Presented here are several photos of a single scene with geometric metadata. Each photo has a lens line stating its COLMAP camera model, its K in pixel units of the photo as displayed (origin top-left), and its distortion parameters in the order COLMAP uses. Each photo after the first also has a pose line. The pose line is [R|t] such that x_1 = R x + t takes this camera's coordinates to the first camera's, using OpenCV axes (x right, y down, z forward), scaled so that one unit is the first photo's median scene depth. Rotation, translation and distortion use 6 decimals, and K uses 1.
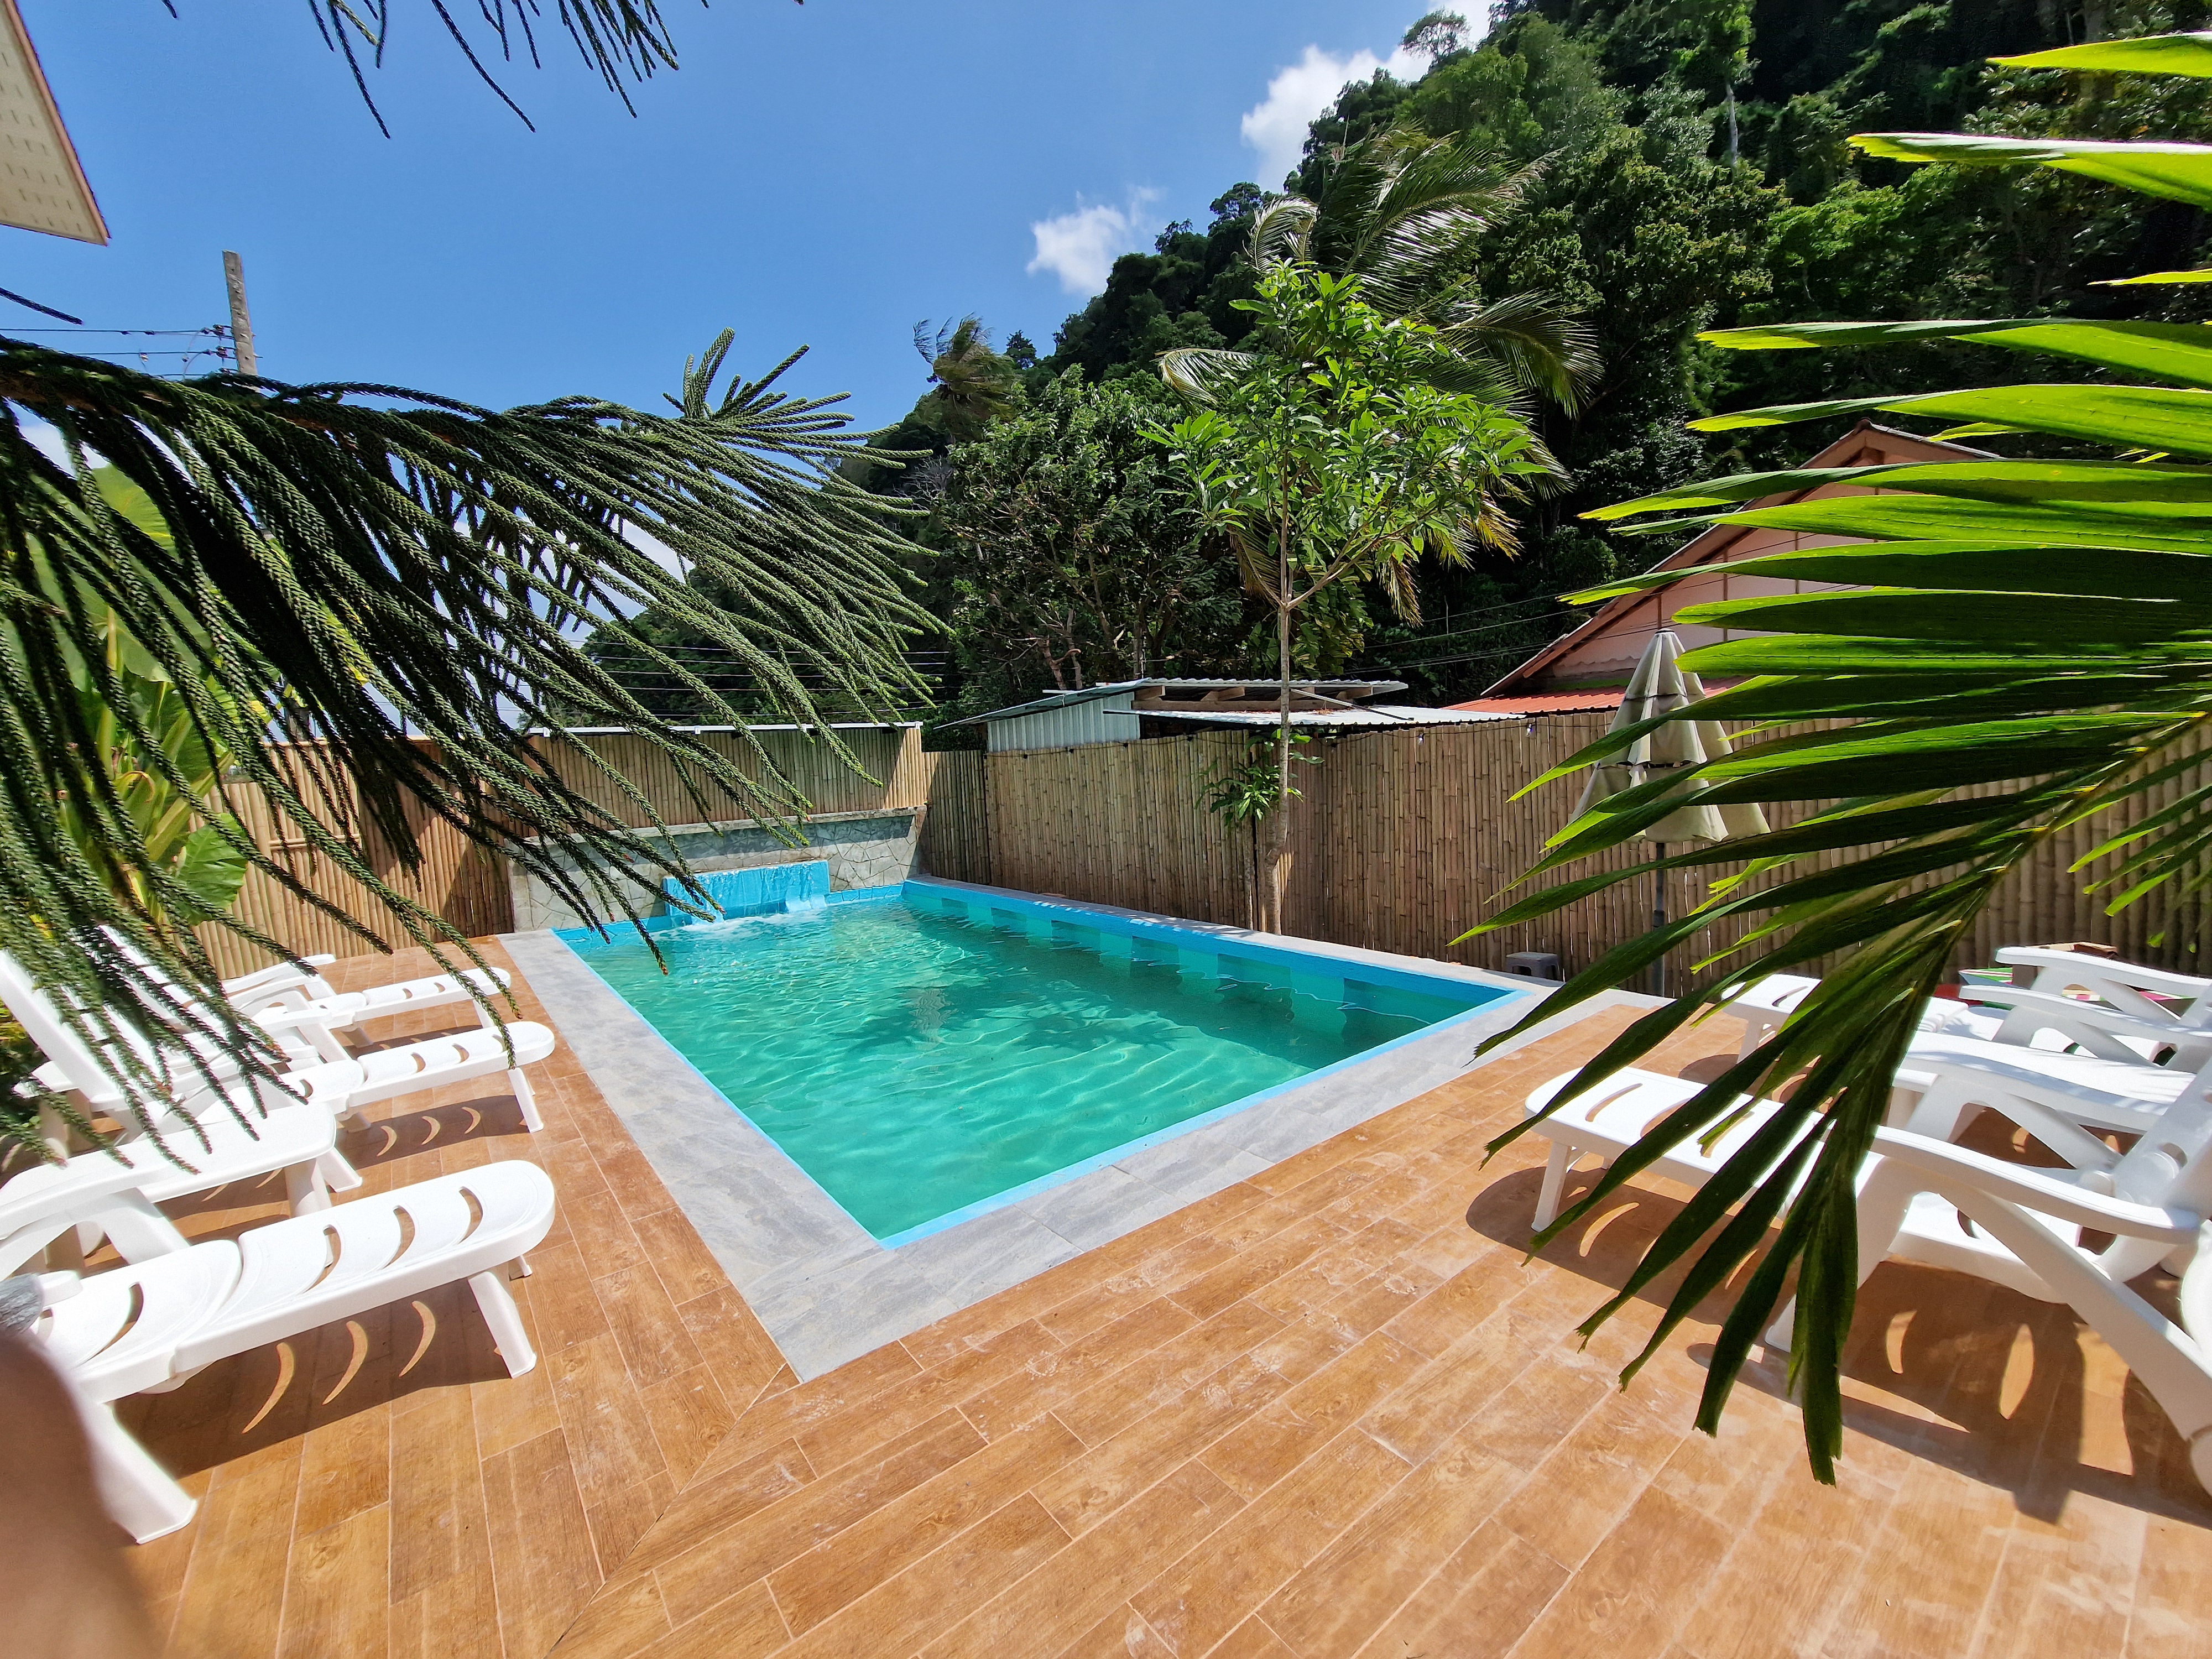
lens RADIAL K [[903.6, 0, 1101.0], [0, 903.6, 826.0], [0, 0, 1]] dist [0.001058, -0.002288]
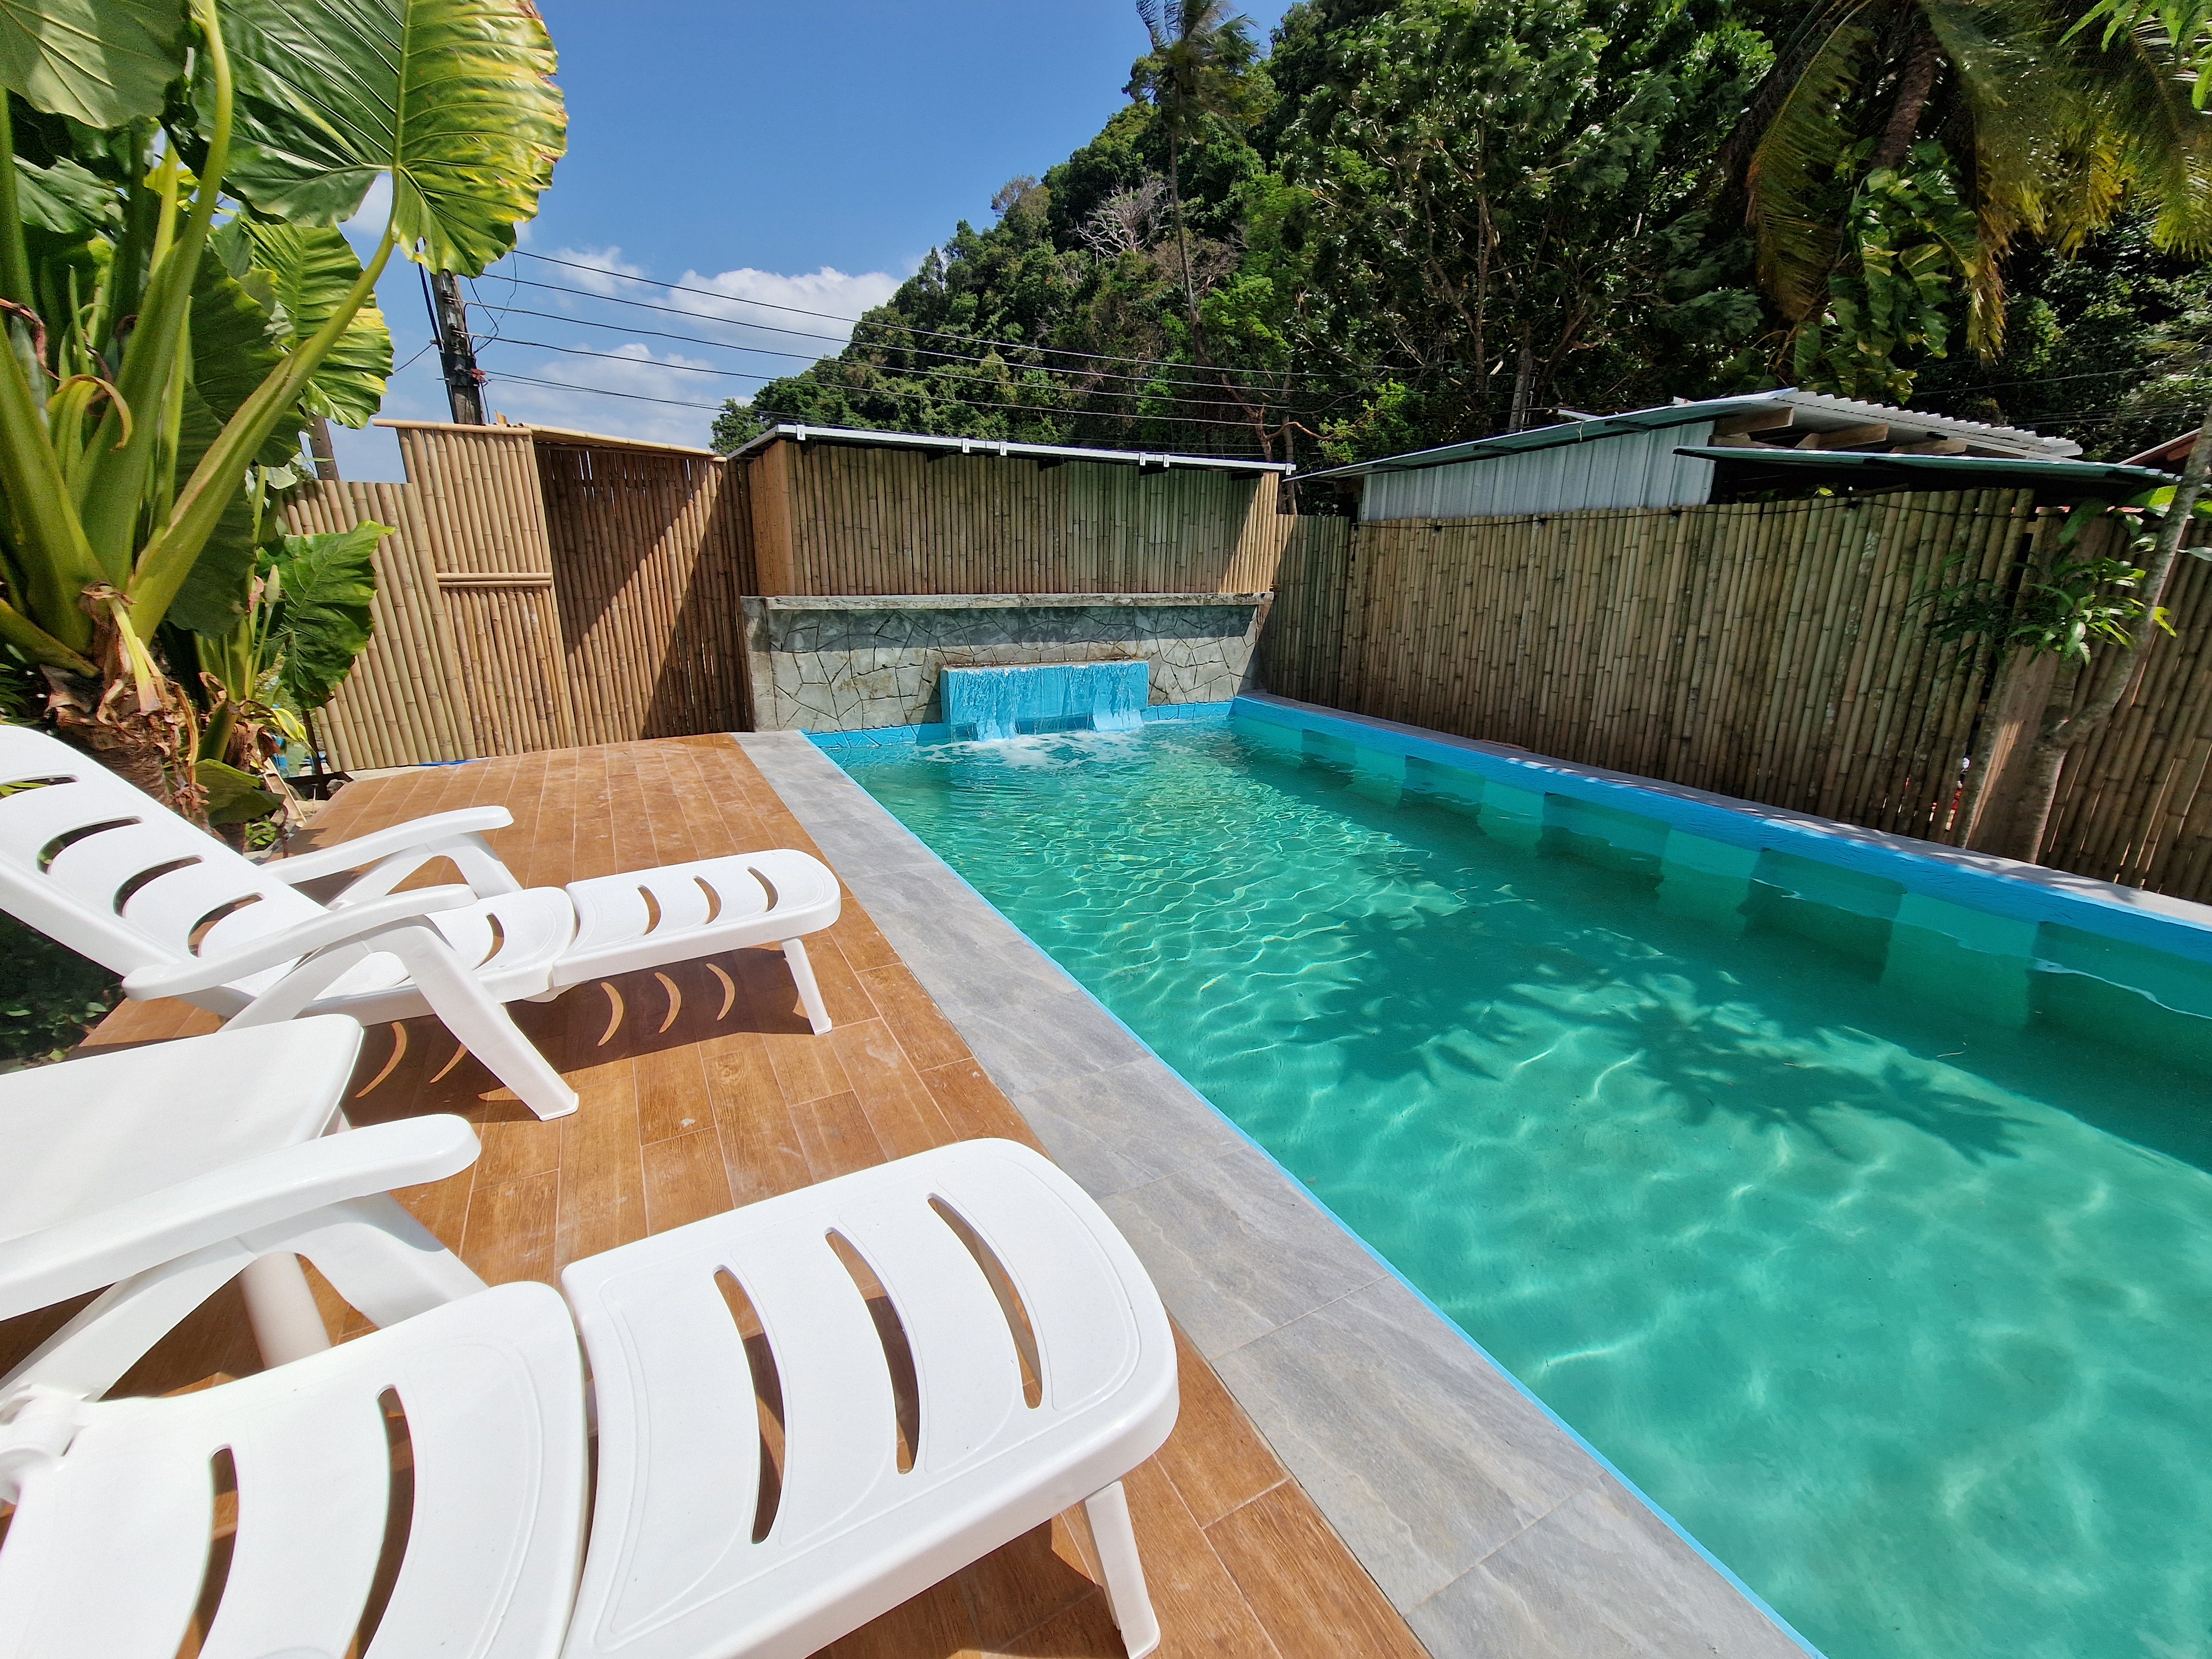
lens RADIAL K [[903.6, 0, 1100.3], [0, 903.6, 820.6], [0, 0, 1]] dist [0.001058, -0.002288]
pose [[0.984151, 0.109115, -0.139785, -0.250757], [-0.077136, 0.973208, 0.216602, 0.009849], [0.159674, -0.202387, 0.966201, 0.311576]]
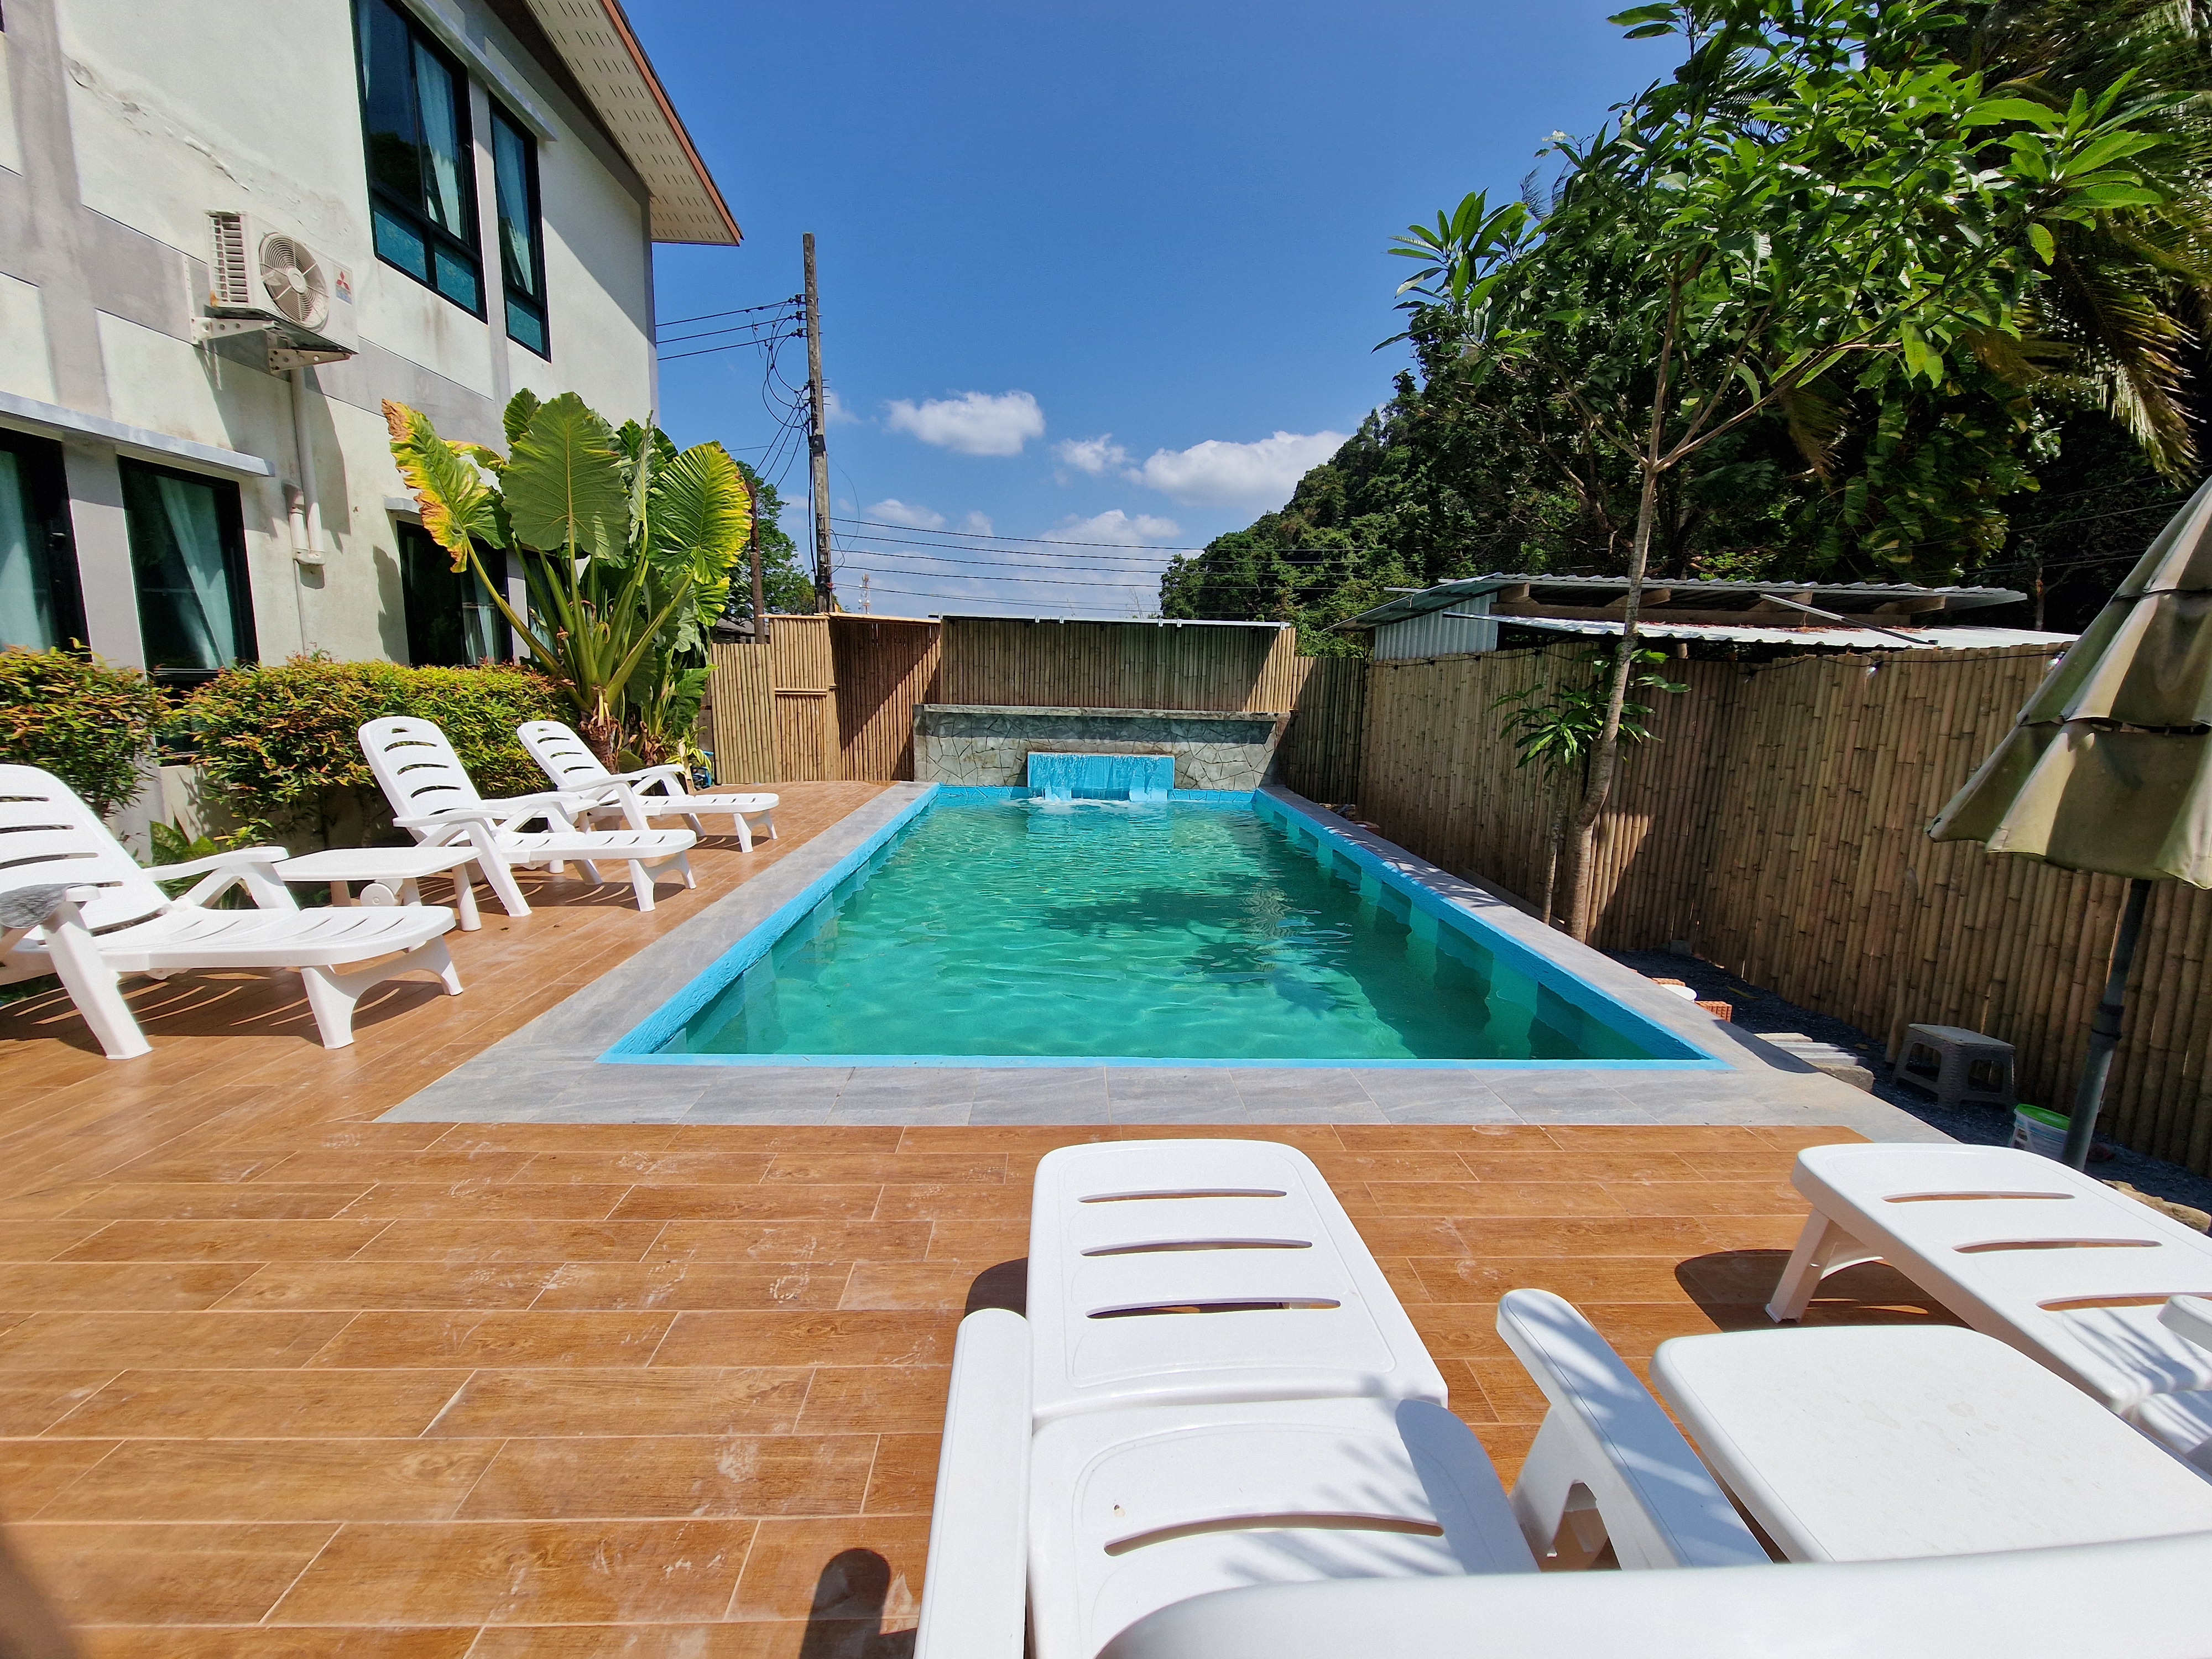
lens RADIAL K [[903.6, 0, 1108.9], [0, 903.6, 822.9], [0, 0, 1]] dist [0.001058, -0.002288]
pose [[0.814184, 0.162058, -0.557531, 0.238880], [-0.111495, 0.986025, 0.123788, -0.006592], [0.569800, -0.038624, 0.820875, 0.132786]]
